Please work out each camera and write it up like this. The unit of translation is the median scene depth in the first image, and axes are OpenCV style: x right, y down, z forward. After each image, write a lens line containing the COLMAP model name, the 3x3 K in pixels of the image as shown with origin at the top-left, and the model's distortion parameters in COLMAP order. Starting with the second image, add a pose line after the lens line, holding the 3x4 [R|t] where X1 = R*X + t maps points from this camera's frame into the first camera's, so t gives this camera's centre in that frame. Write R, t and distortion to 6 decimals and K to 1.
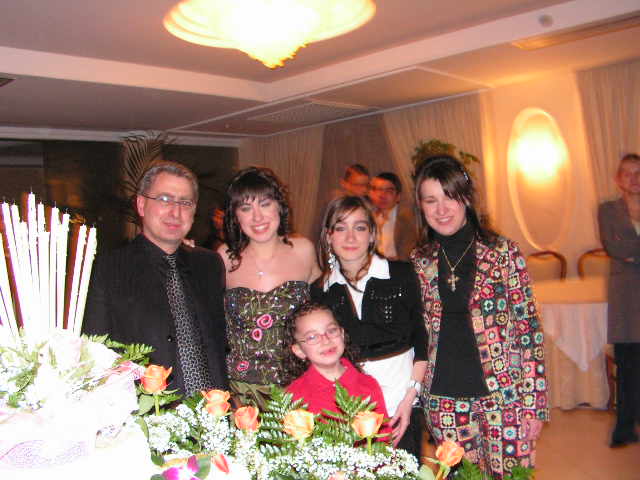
lens RADIAL K [[676.5, 0, 303.9], [0, 676.5, 257.2], [0, 0, 1]] dist [-0.165255, 0.000000]
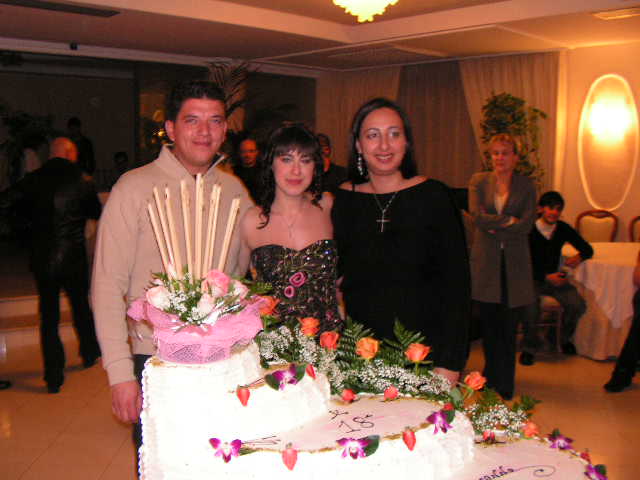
lens RADIAL K [[676.5, 0, 319.3], [0, 676.5, 244.0], [0, 0, 1]] dist [-0.165255, 0.000000]
pose [[0.993574, 0.094556, -0.062205, -0.037169], [-0.088167, 0.991225, 0.098484, -0.086620], [0.070971, -0.092366, 0.993193, -0.346887]]
